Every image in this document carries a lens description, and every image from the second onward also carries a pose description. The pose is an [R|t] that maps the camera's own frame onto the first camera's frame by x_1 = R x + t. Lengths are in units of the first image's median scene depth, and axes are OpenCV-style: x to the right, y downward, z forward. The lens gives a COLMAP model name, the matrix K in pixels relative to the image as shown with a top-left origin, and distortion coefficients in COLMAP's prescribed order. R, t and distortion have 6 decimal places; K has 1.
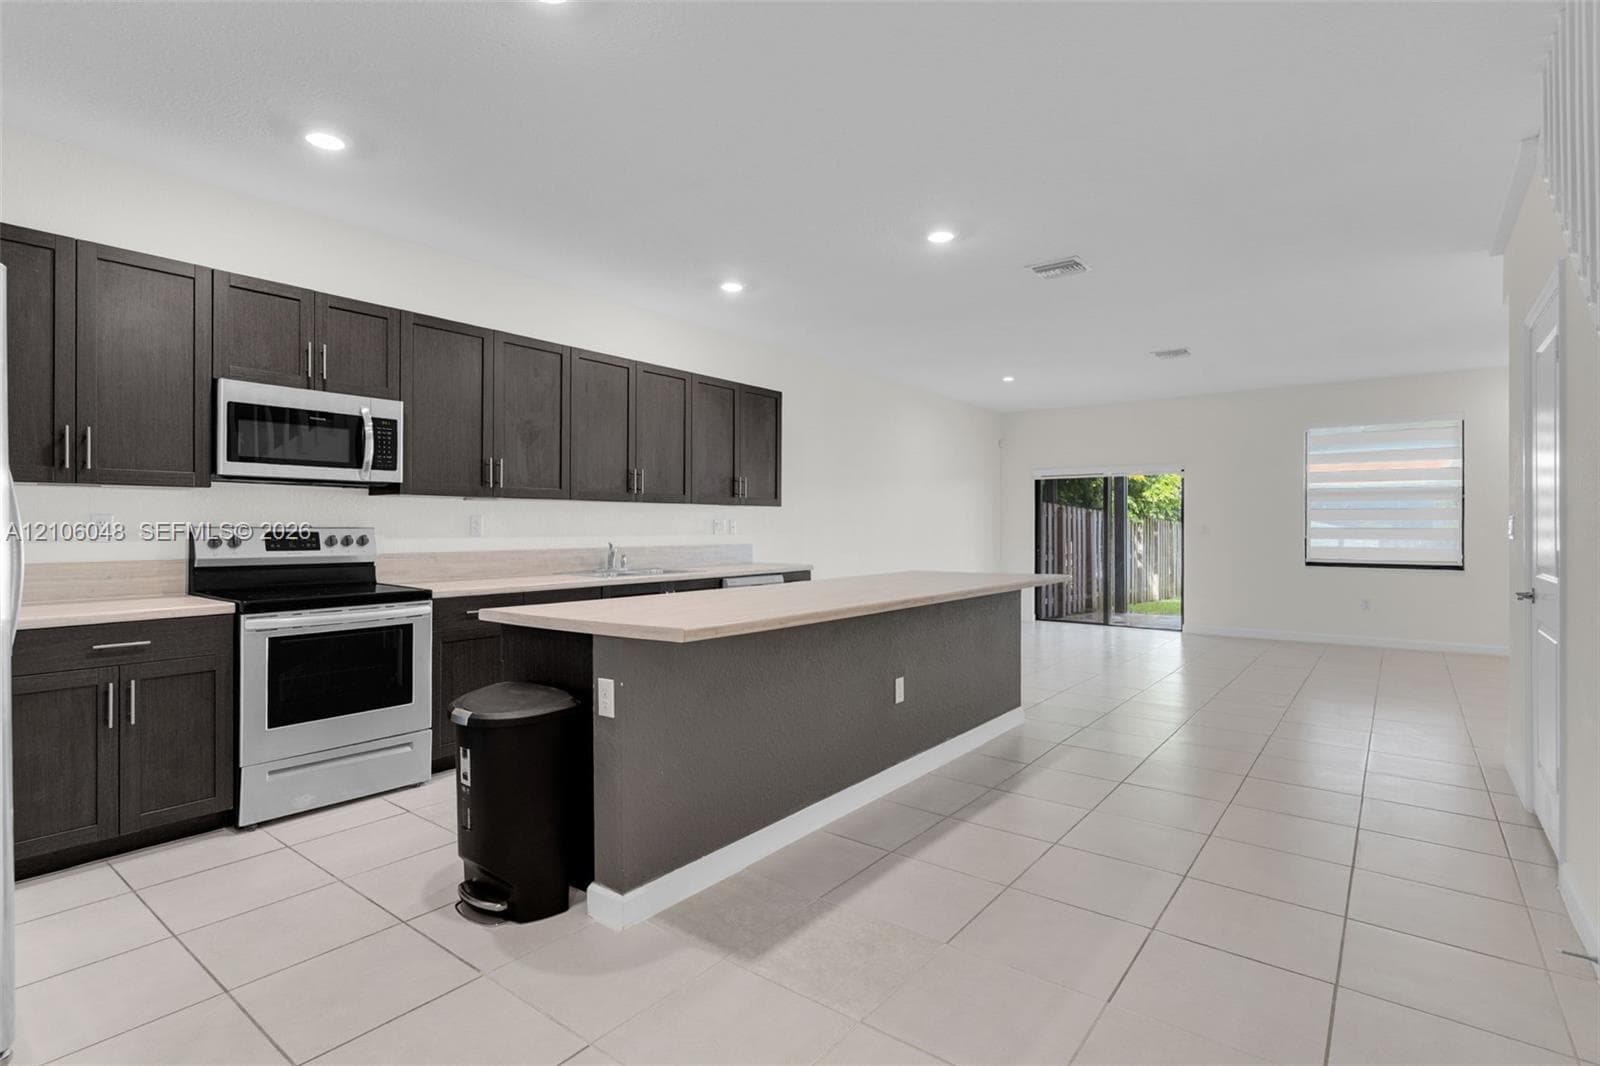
lens RADIAL K [[768.9, 0, 799.9], [0, 768.9, 521.0], [0, 0, 1]] dist [-0.006199, 0.000531]
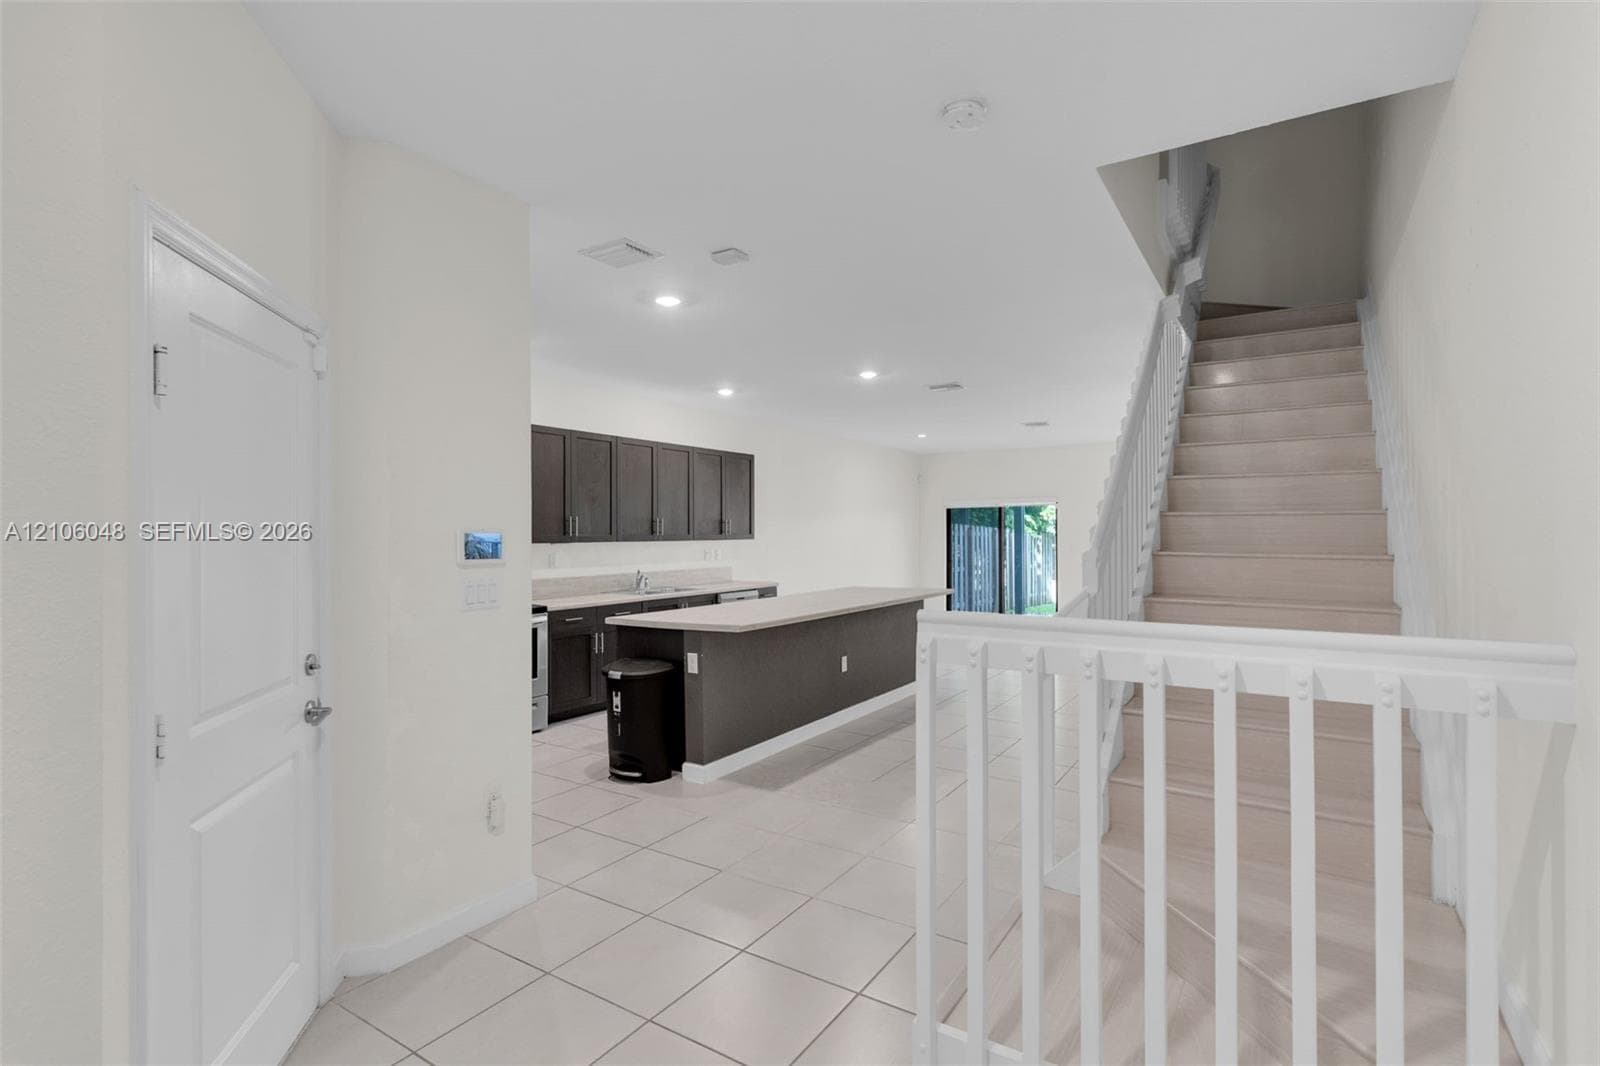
lens RADIAL K [[768.9, 0, 807.1], [0, 768.9, 531.1], [0, 0, 1]] dist [-0.006199, 0.000531]
pose [[0.995586, -0.006544, 0.093630, -0.066838], [0.006001, 0.999963, 0.006083, -0.046940], [-0.093666, -0.005494, 0.995588, -0.410060]]
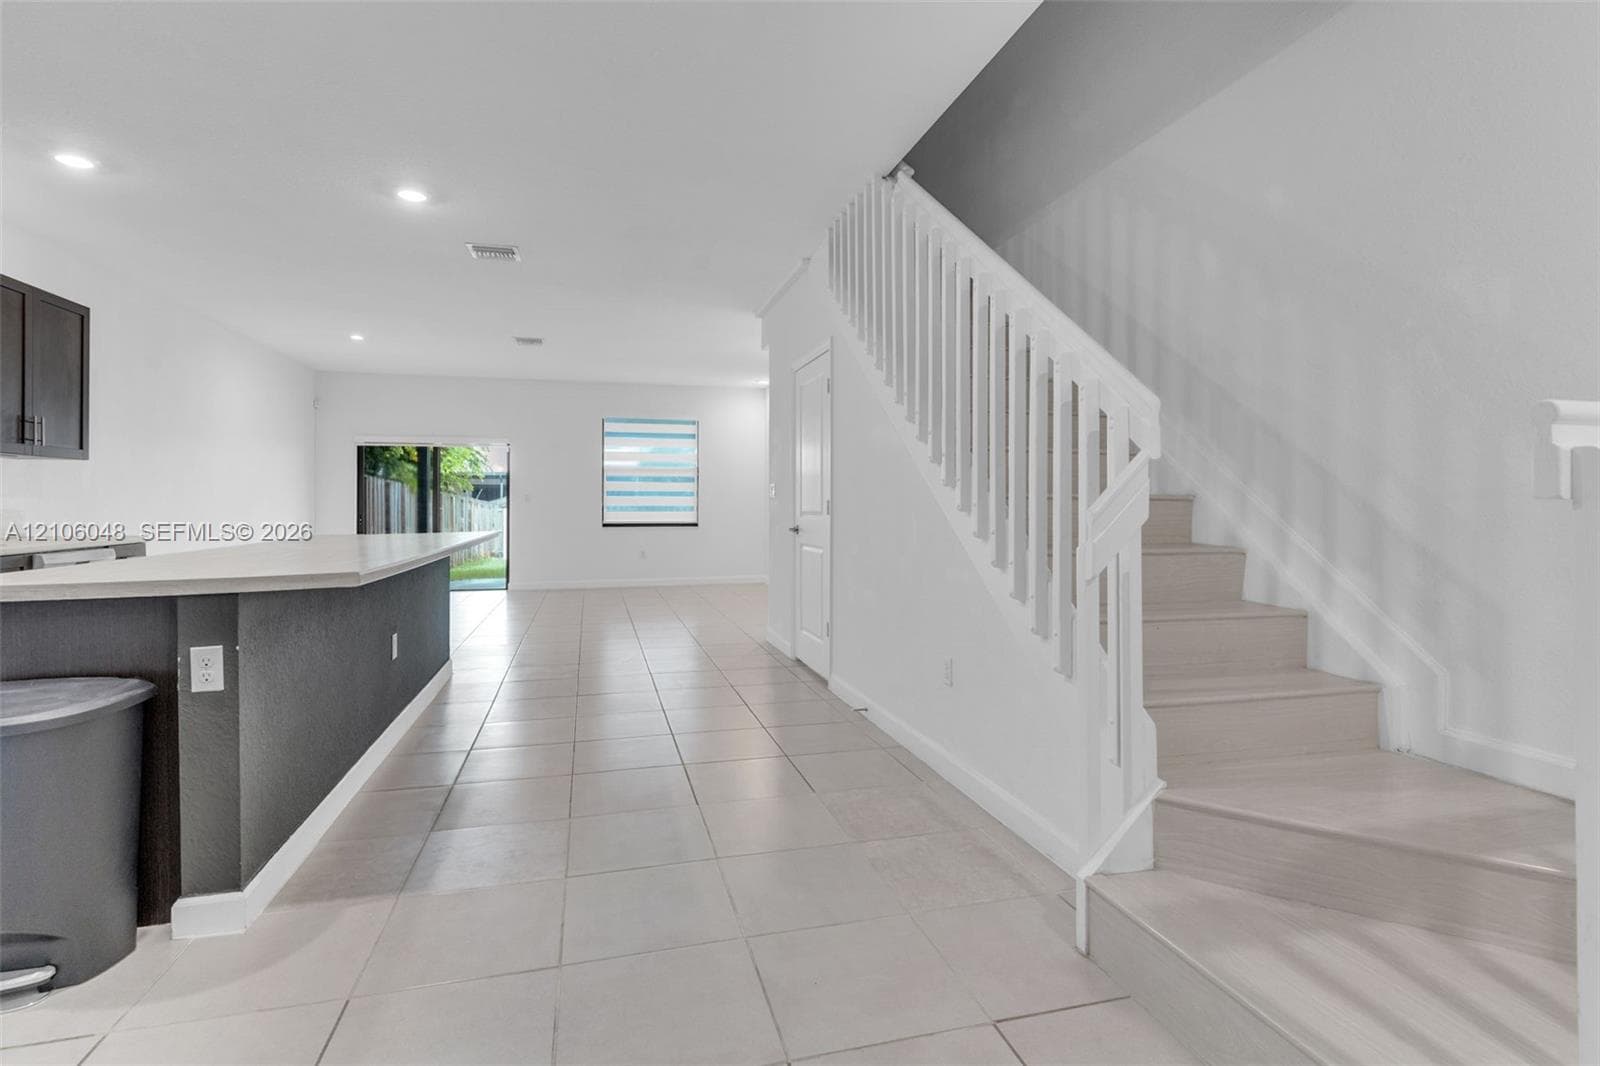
lens RADIAL K [[768.9, 0, 799.7], [0, 768.9, 510.3], [0, 0, 1]] dist [-0.006199, 0.000531]
pose [[0.595780, -0.008321, 0.803104, -0.243746], [-0.004865, 0.999891, 0.013969, 0.018810], [-0.803133, -0.012230, 0.595675, -0.008122]]
